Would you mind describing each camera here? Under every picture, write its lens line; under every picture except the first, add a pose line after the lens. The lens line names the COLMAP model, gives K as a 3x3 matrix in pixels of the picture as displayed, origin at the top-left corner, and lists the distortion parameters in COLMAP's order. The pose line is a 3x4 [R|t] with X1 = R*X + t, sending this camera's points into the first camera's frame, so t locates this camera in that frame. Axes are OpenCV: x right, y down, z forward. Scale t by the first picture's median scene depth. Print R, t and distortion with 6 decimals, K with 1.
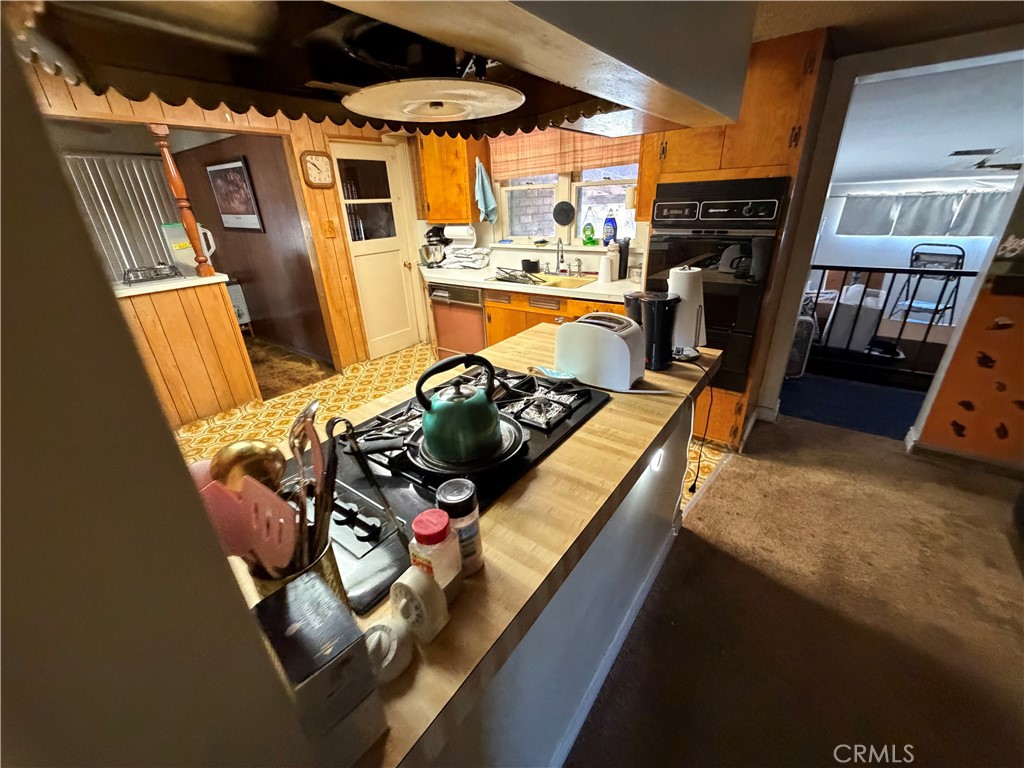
lens RADIAL K [[414.2, 0, 512.5], [0, 414.2, 382.8], [0, 0, 1]] dist [0.008385, -0.000535]
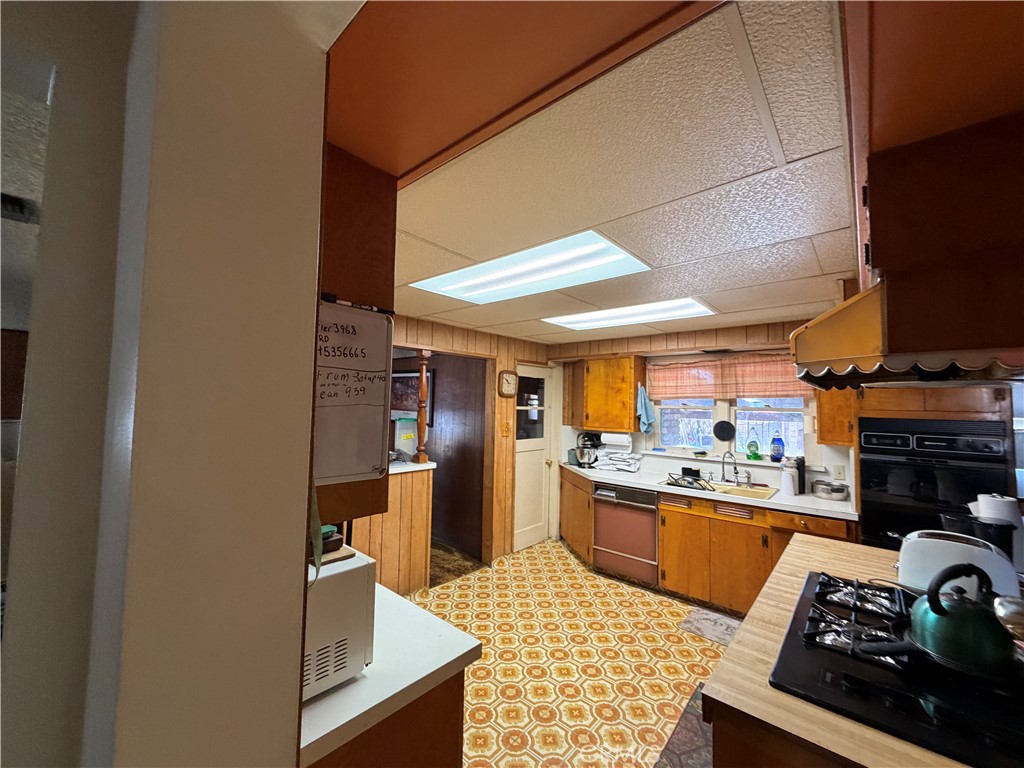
lens RADIAL K [[414.2, 0, 511.5], [0, 414.2, 382.6], [0, 0, 1]] dist [0.008385, -0.000535]
pose [[0.995716, 0.058513, -0.071592, -0.359517], [-0.084486, 0.890362, -0.447345, 0.030633], [0.037567, 0.451477, 0.891492, -0.090272]]
